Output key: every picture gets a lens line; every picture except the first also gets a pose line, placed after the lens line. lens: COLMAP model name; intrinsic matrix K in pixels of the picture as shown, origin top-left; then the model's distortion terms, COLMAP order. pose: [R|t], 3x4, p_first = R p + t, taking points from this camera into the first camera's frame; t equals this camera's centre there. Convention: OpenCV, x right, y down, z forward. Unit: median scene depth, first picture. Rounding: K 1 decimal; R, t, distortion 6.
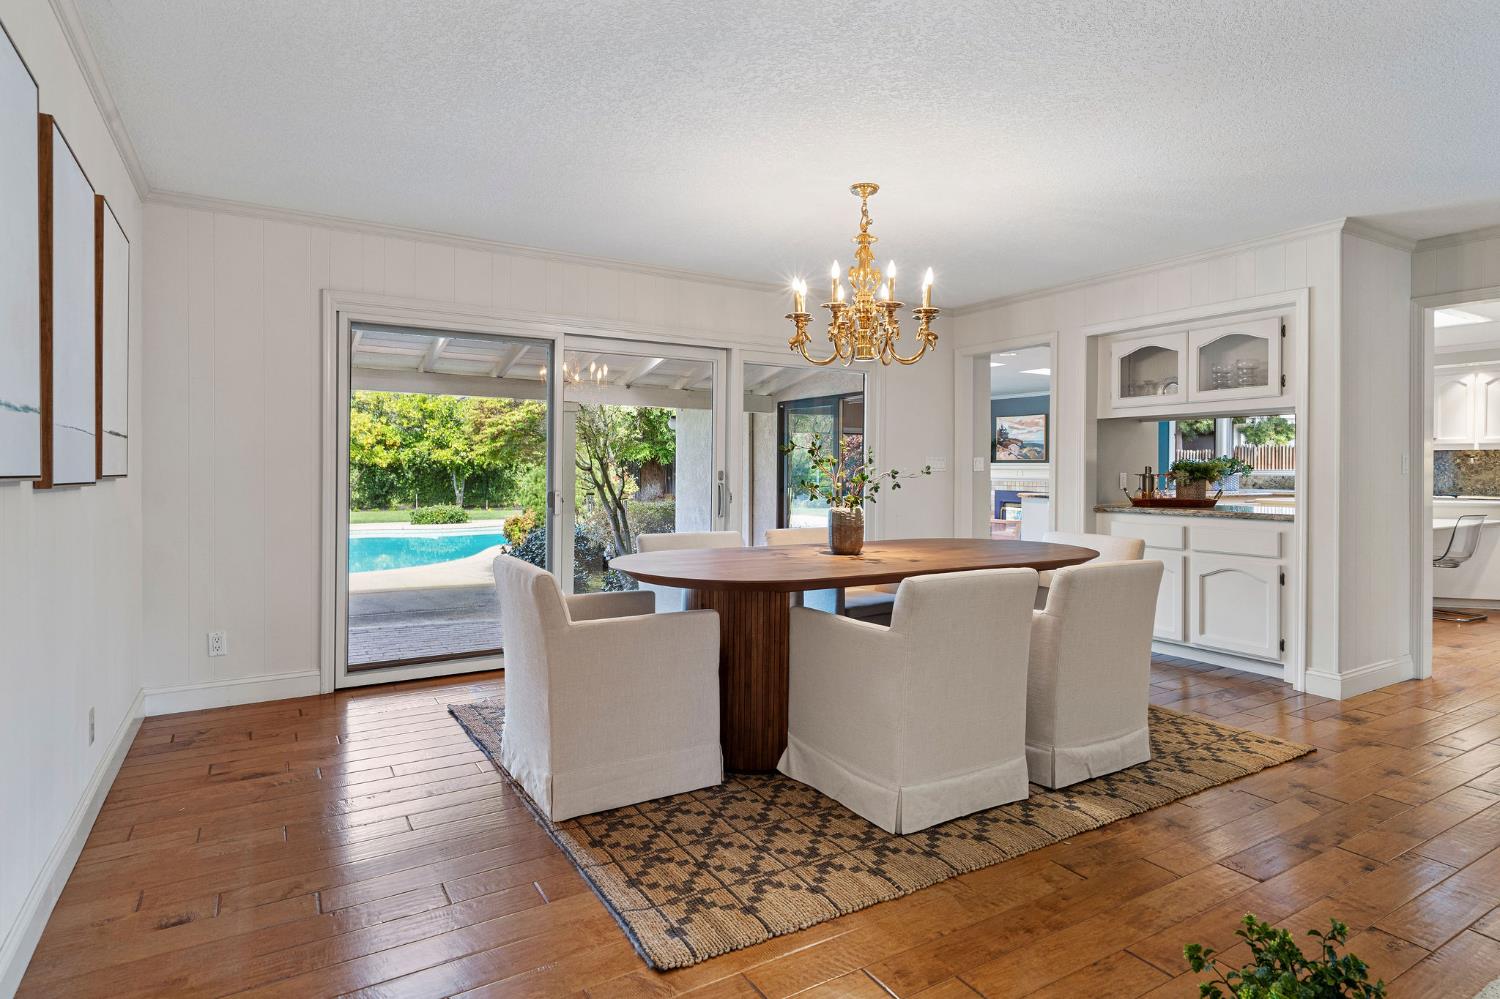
lens RADIAL K [[804.1, 0, 746.1], [0, 804.1, 471.4], [0, 0, 1]] dist [0.002043, 0.000711]
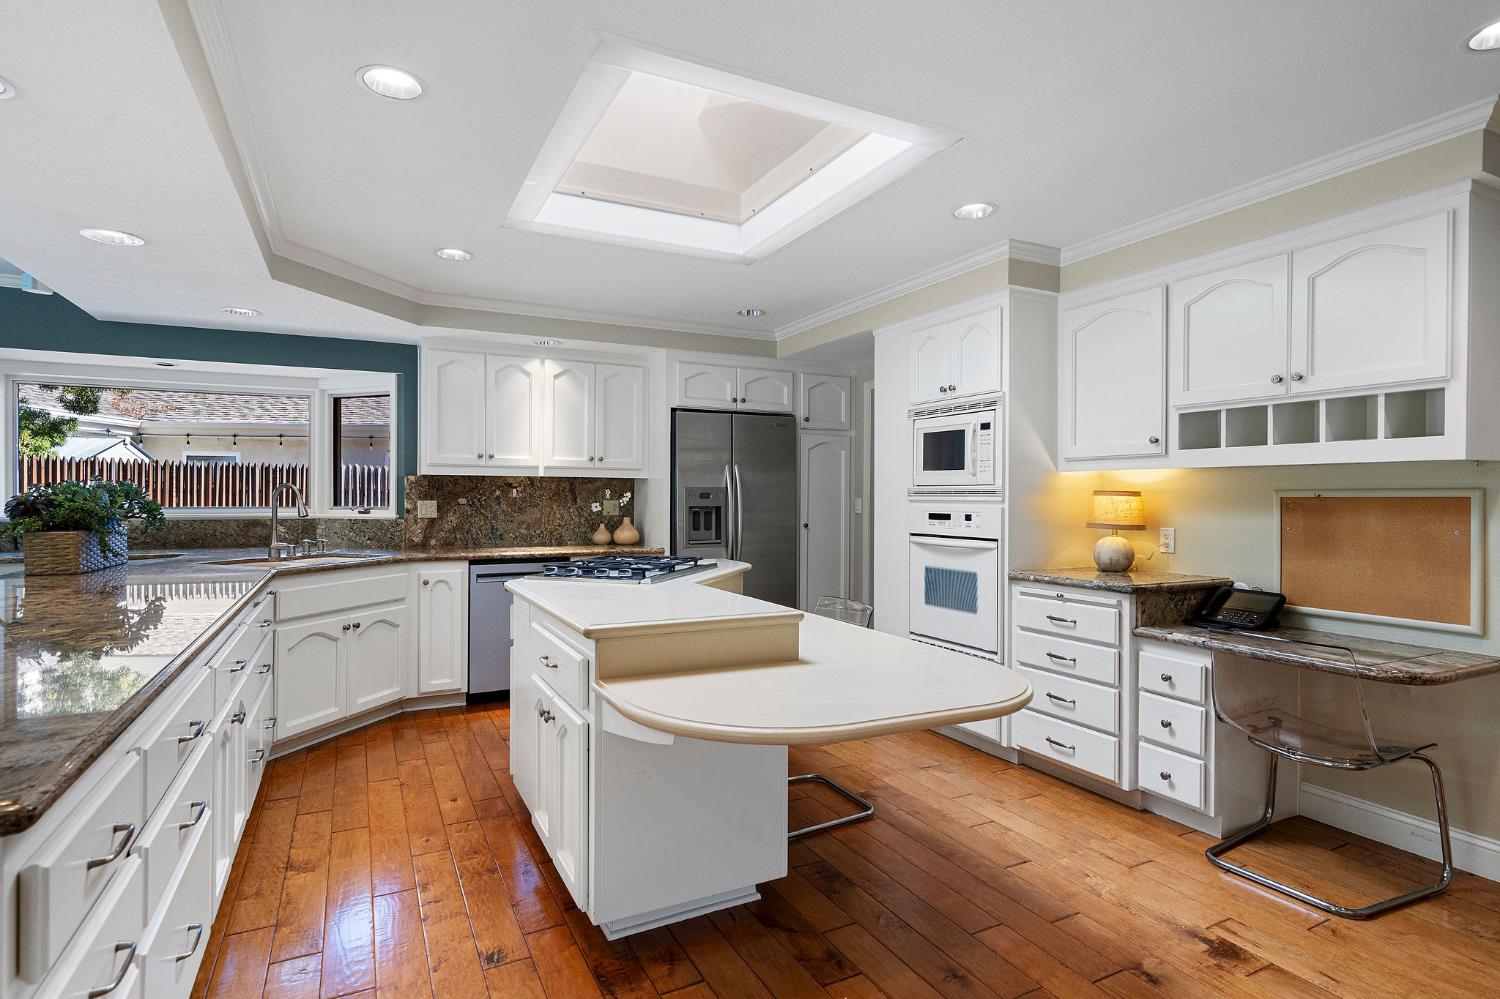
lens RADIAL K [[759.6, 0, 742.0], [0, 759.6, 501.2], [0, 0, 1]] dist [0.001201, -0.000209]
pose [[0.072576, -0.014239, 0.997261, 0.180013], [0.000296, 0.999898, 0.014255, -0.009279], [-0.997363, -0.000739, 0.072573, 0.469908]]
